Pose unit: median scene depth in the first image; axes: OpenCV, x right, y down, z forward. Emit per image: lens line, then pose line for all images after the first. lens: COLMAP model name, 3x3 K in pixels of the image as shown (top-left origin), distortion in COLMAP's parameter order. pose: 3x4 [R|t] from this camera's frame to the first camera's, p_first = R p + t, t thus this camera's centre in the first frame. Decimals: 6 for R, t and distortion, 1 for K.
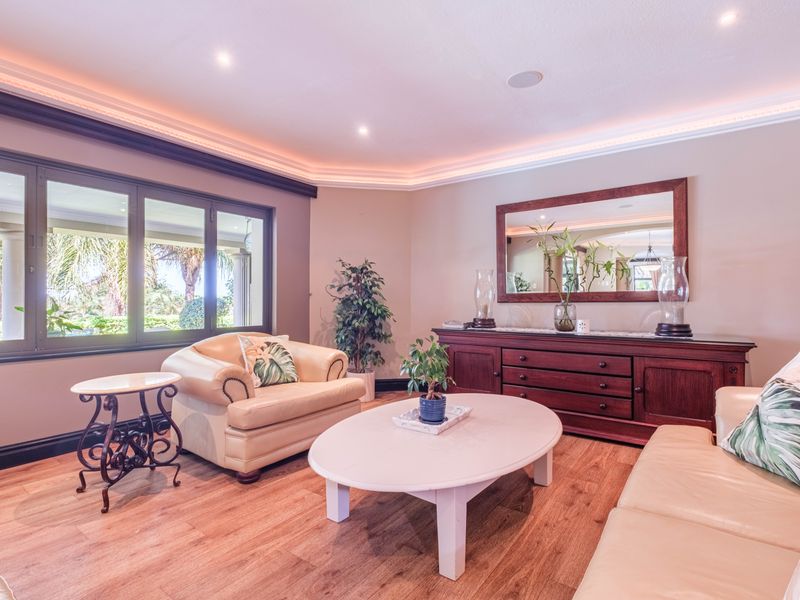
lens RADIAL K [[409.1, 0, 405.7], [0, 409.1, 299.4], [0, 0, 1]] dist [0.005971, -0.000458]
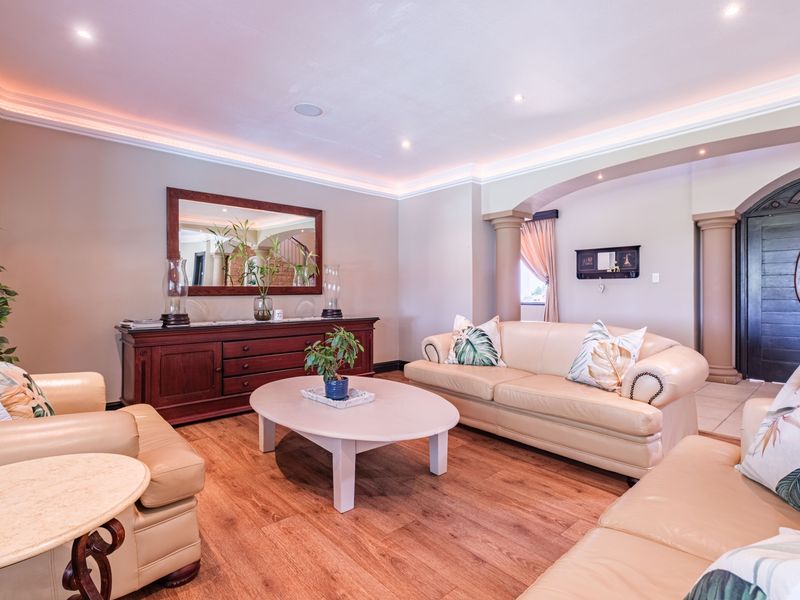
lens RADIAL K [[409.1, 0, 405.5], [0, 409.1, 296.3], [0, 0, 1]] dist [0.005971, -0.000458]
pose [[0.212386, -0.004629, 0.977175, -0.700569], [-0.000687, 0.999988, 0.004887, 0.004415], [-0.977186, -0.001709, 0.212380, 0.401406]]
